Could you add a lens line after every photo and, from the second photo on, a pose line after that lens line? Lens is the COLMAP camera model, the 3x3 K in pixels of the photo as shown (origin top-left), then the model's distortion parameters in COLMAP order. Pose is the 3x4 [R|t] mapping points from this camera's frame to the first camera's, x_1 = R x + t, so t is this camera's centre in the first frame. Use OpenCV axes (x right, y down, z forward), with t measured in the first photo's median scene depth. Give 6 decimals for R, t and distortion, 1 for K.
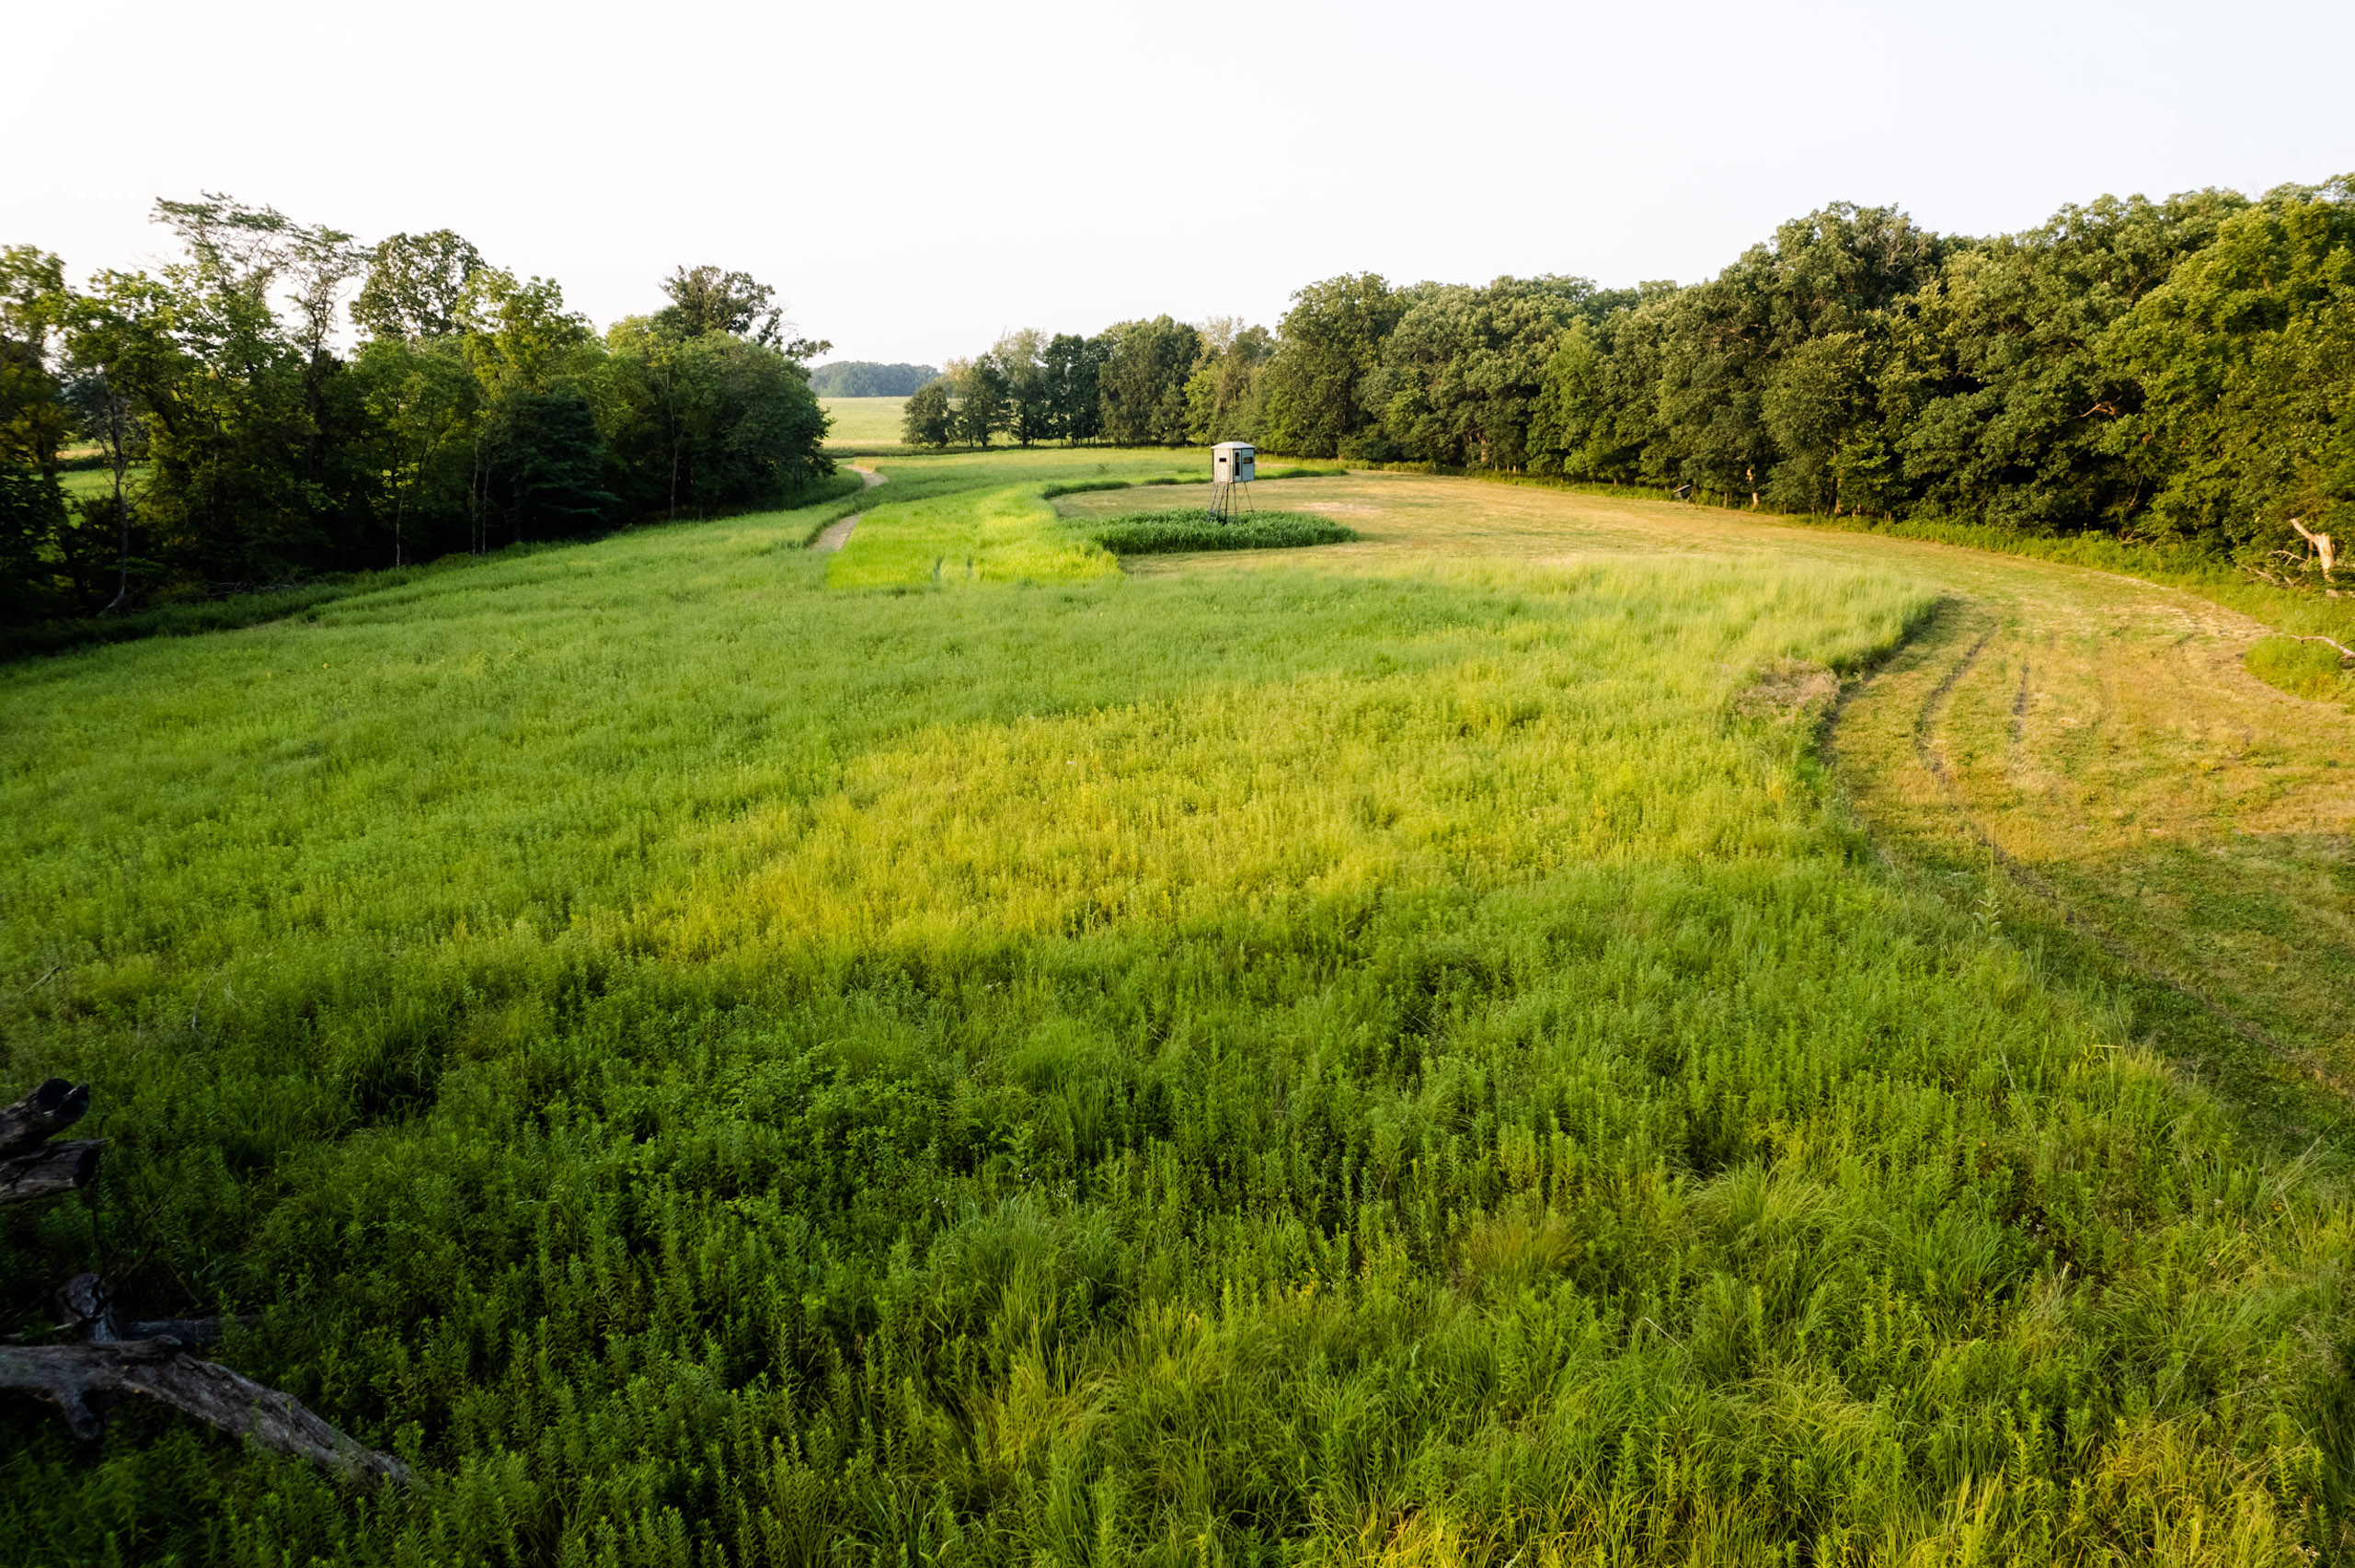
lens RADIAL K [[1508.0, 0, 1180.3], [0, 1508.0, 802.6], [0, 0, 1]] dist [-0.067091, 0.065020]
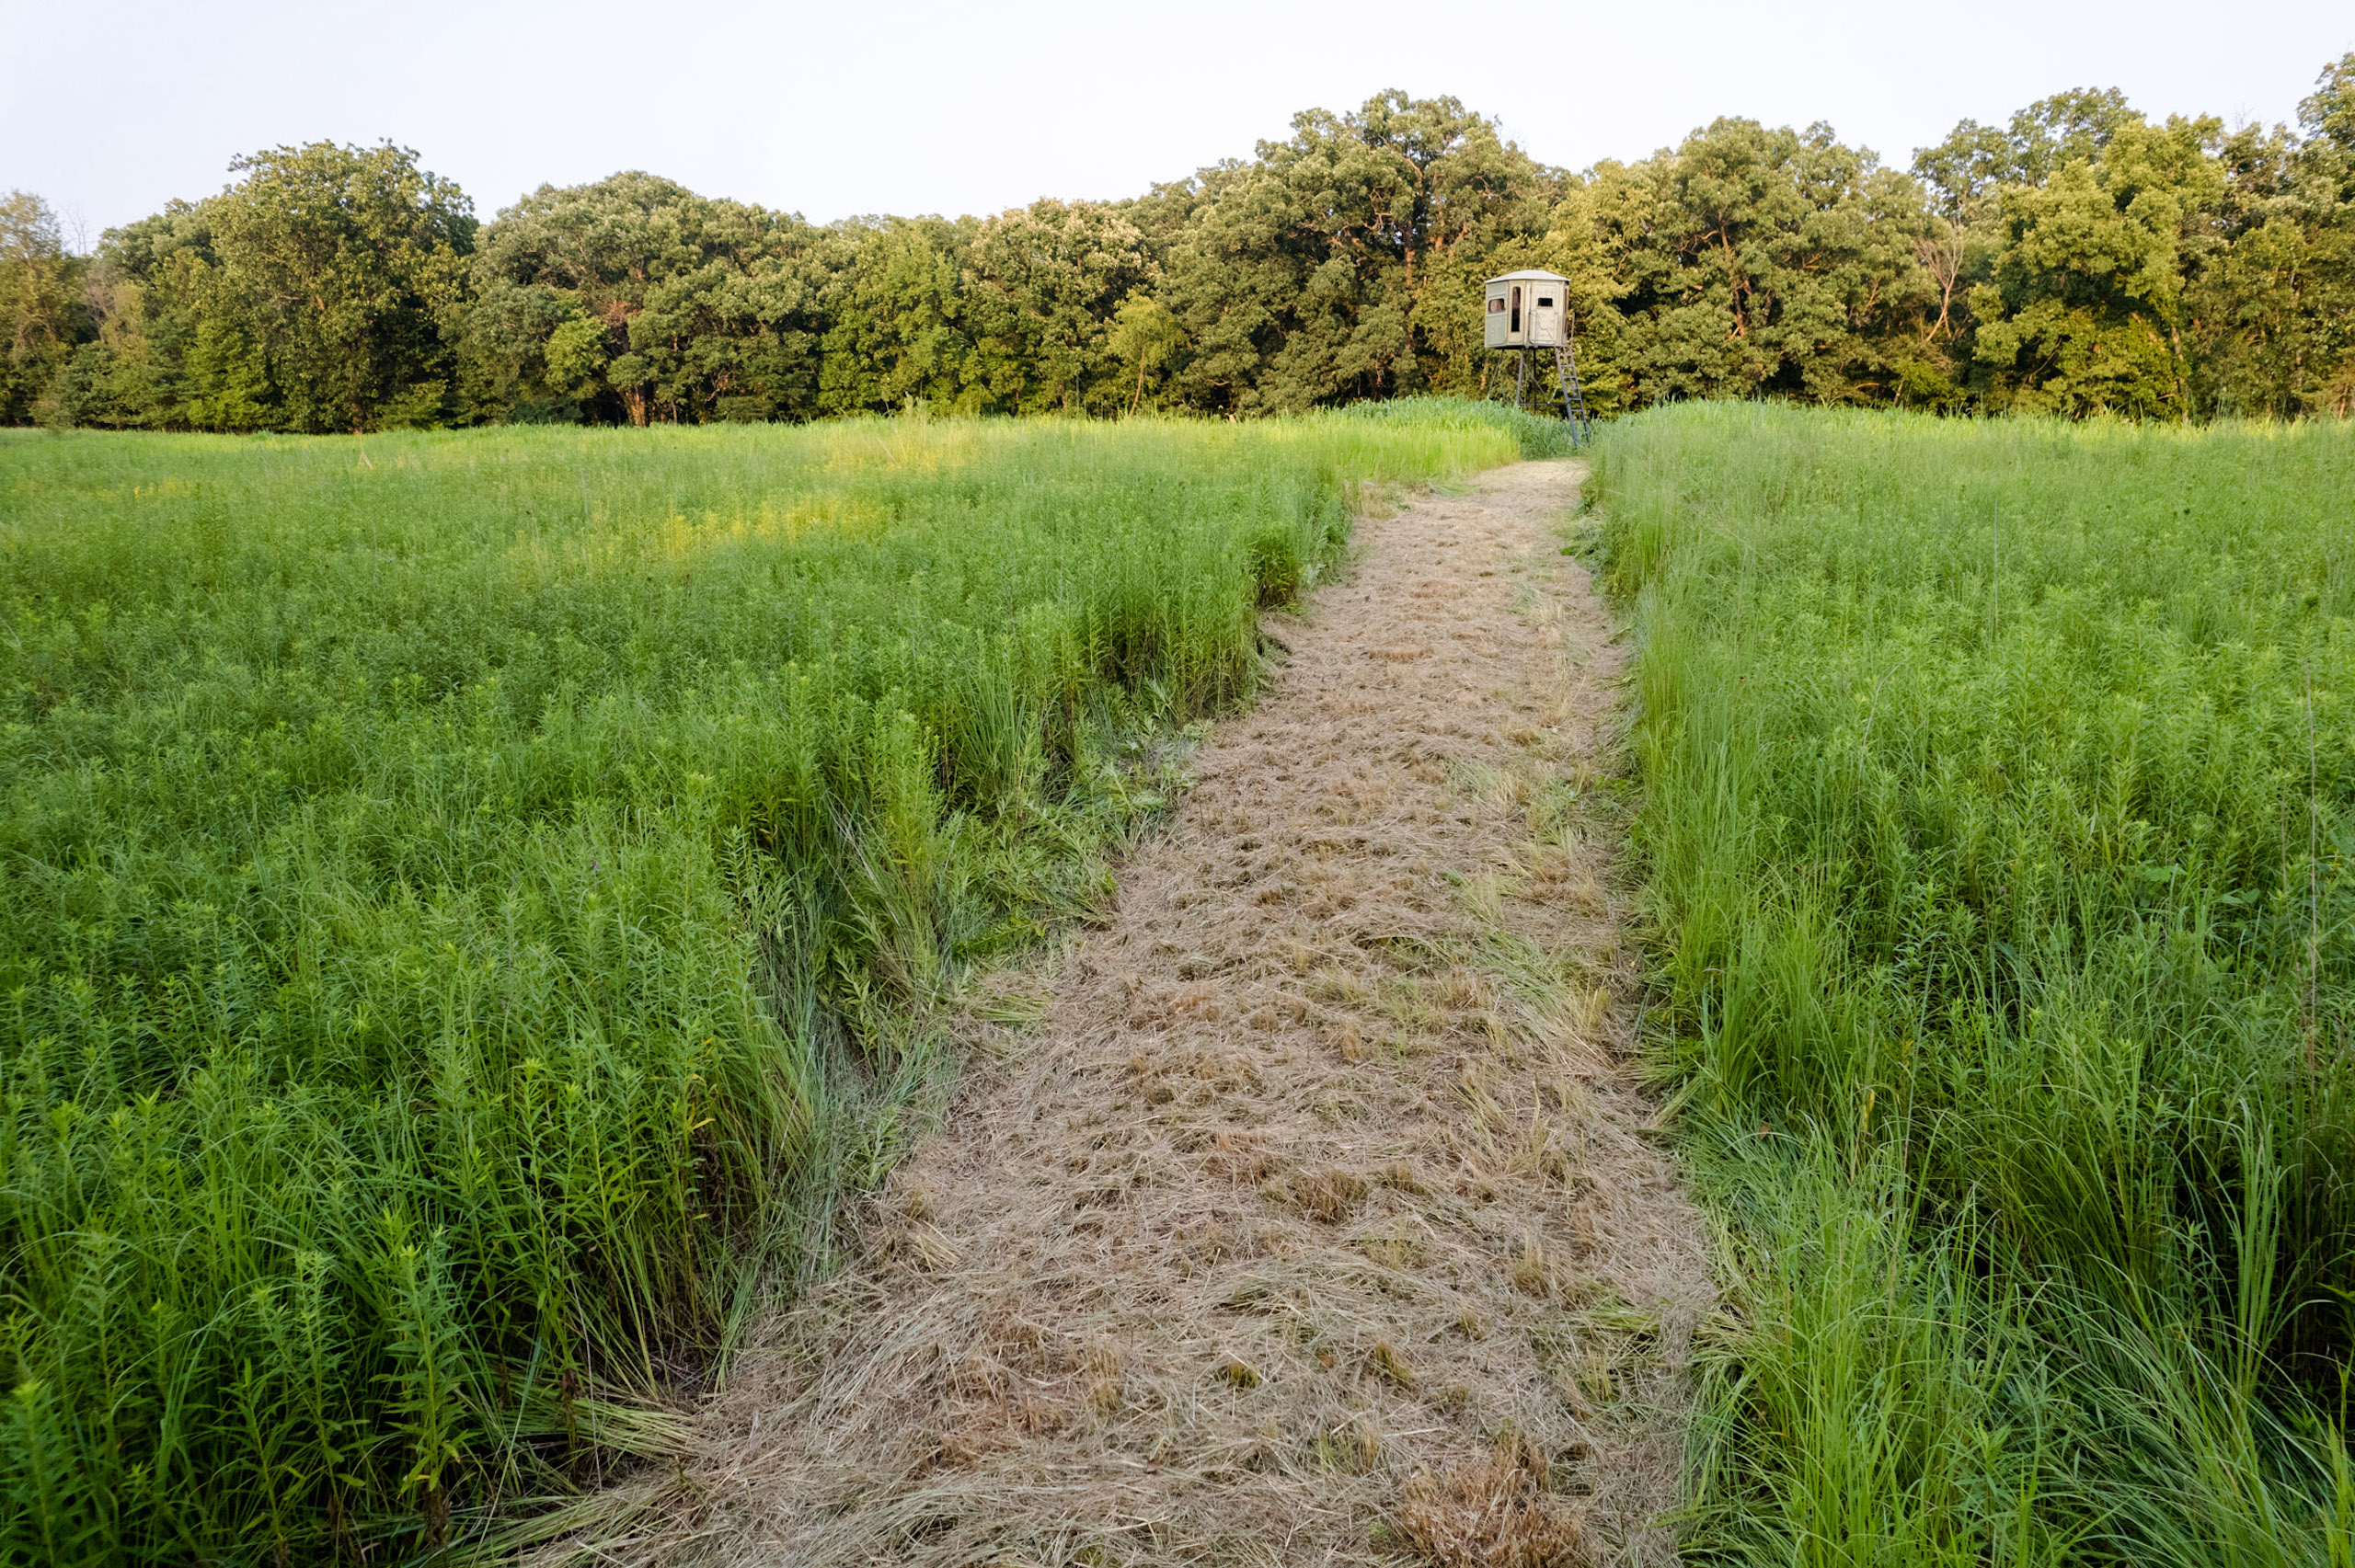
lens RADIAL K [[1511.6, 0, 1190.7], [0, 1511.6, 796.6], [0, 0, 1]] dist [-0.061271, 0.054910]
pose [[0.582951, -0.180467, 0.792212, -0.230218], [0.201548, 0.976666, 0.074177, -0.058237], [-0.787113, 0.116427, 0.605721, 0.376855]]
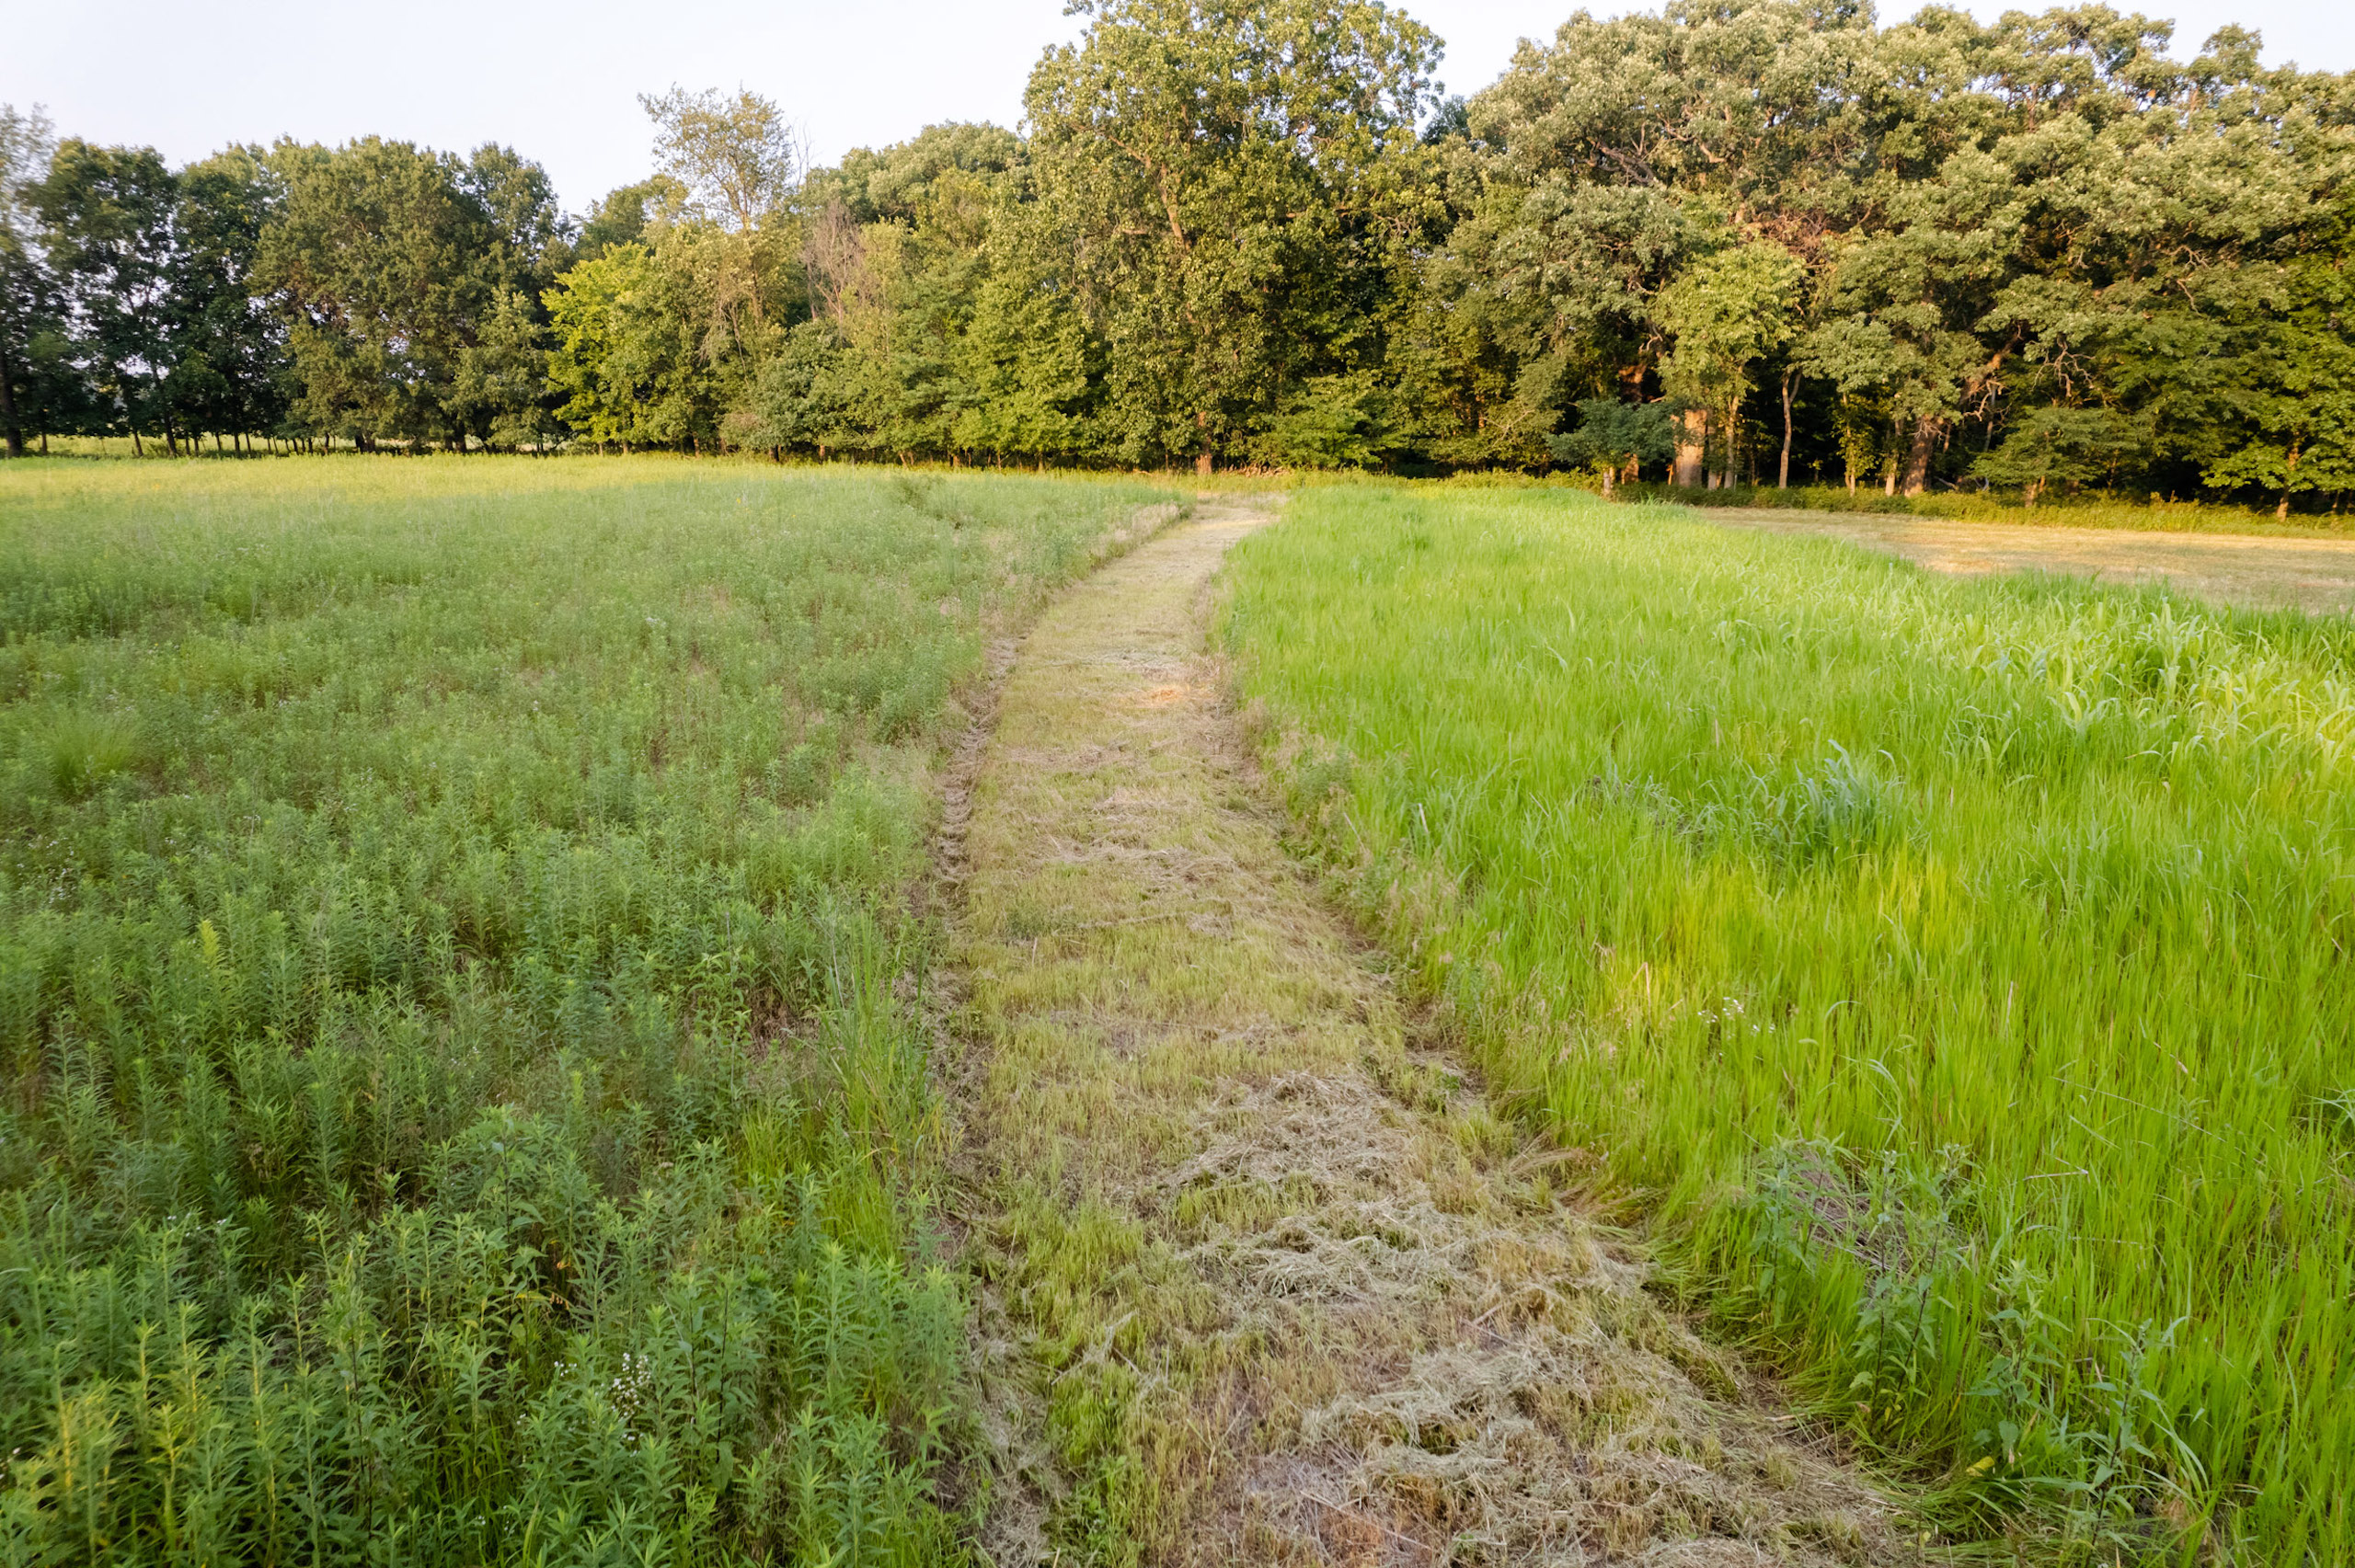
lens RADIAL K [[1466.7, 0, 1163.8], [0, 1466.7, 762.9], [0, 0, 1]] dist [0.017160, 0.017426]
pose [[0.796996, -0.128253, 0.590210, -0.138373], [0.154828, 0.987926, 0.005603, -0.168544], [-0.583803, 0.086916, 0.807230, 0.756072]]
